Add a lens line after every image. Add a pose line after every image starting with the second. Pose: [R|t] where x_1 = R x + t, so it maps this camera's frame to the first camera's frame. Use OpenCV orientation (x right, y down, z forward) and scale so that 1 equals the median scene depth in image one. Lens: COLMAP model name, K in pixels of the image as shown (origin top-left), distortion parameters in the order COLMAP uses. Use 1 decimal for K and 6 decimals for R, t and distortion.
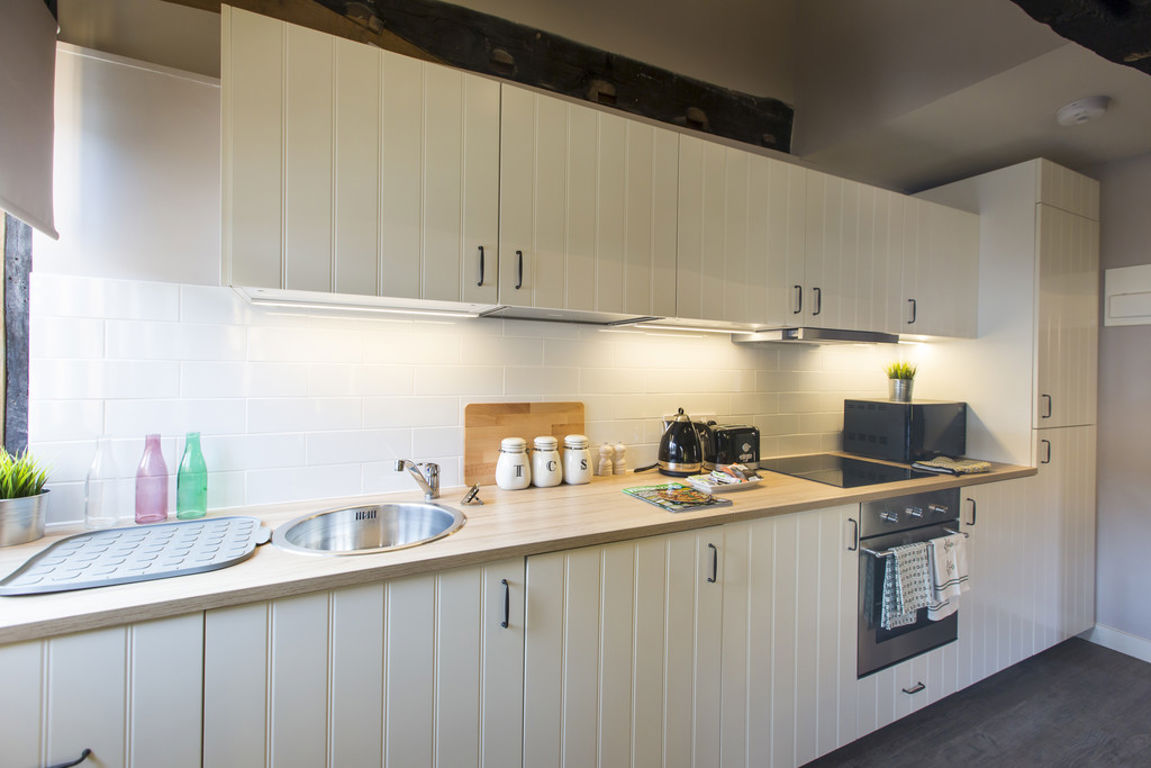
lens RADIAL K [[519.0, 0, 583.2], [0, 519.0, 374.5], [0, 0, 1]] dist [0.005478, -0.000261]
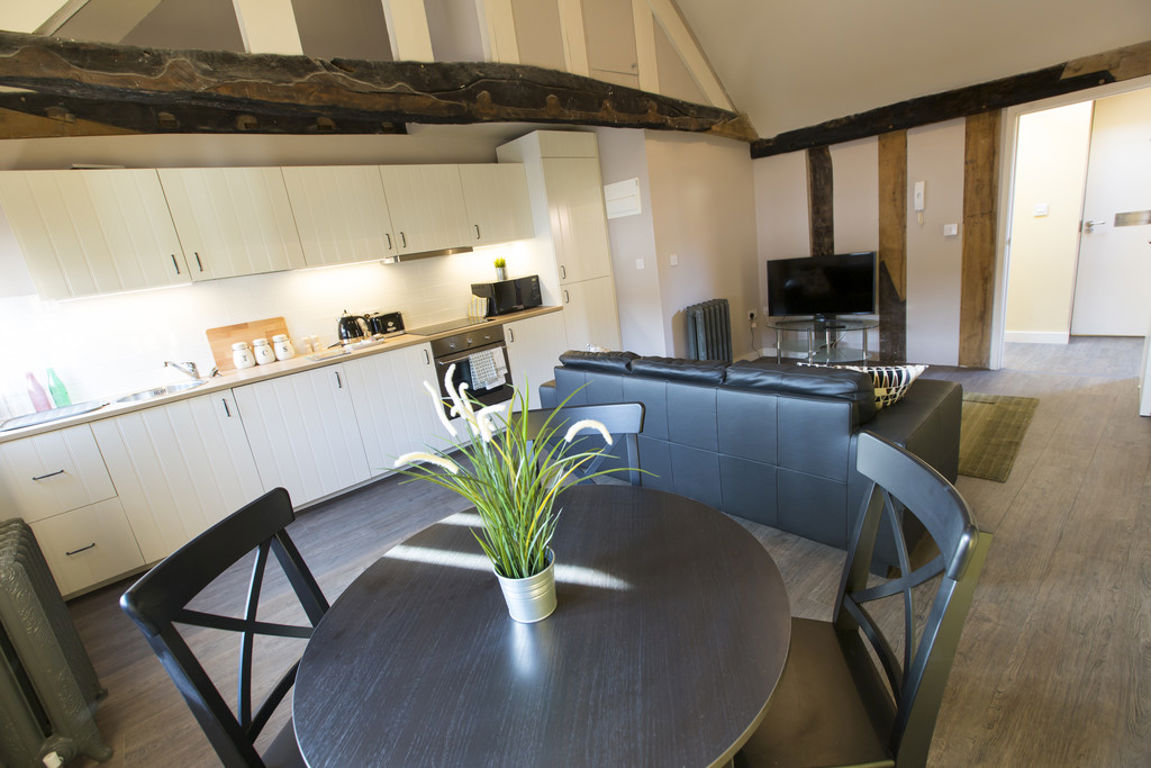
lens RADIAL K [[519.0, 0, 575.5], [0, 519.0, 380.6], [0, 0, 1]] dist [0.005478, -0.000261]
pose [[0.955525, -0.205632, 0.211394, 0.542713], [0.151235, 0.957047, 0.247363, -0.026705], [-0.253180, -0.204391, 0.945581, -1.019046]]
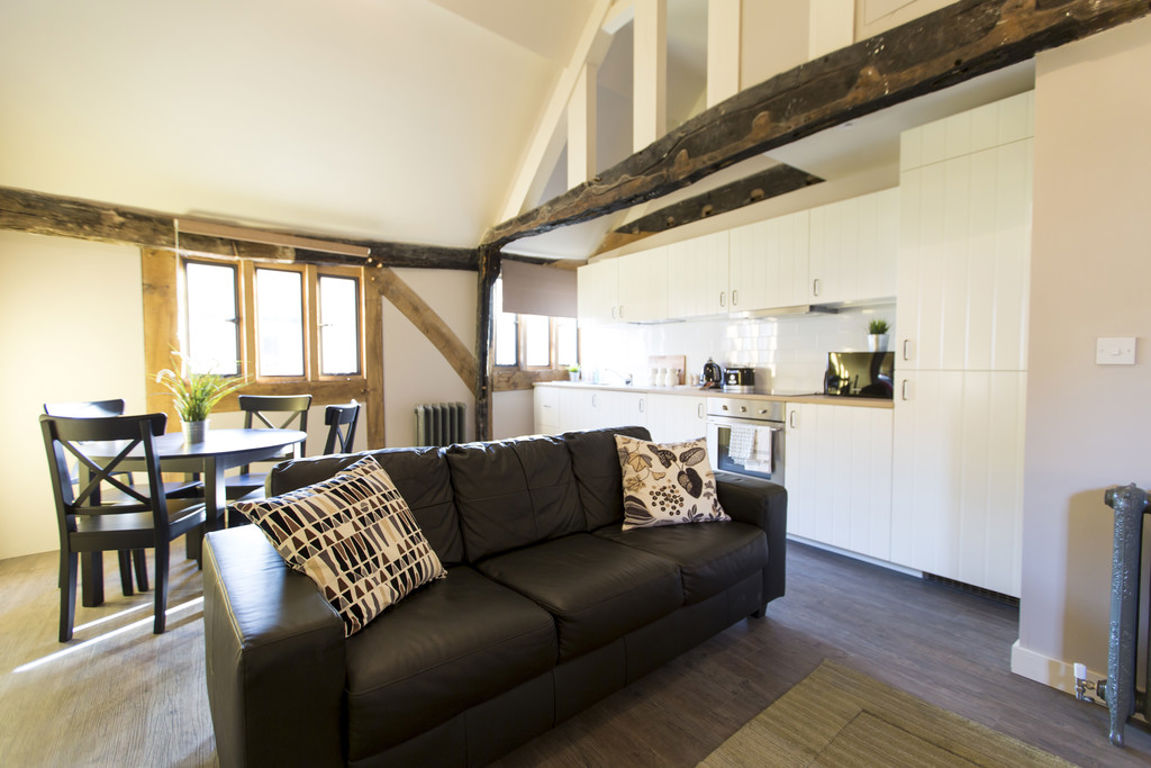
lens RADIAL K [[519.0, 0, 607.0], [0, 519.0, 386.6], [0, 0, 1]] dist [0.005478, -0.000261]
pose [[0.215265, 0.027320, -0.976173, 2.214606], [-0.000119, 0.999609, 0.027950, 0.130102], [0.976556, -0.005901, 0.215184, 0.142397]]
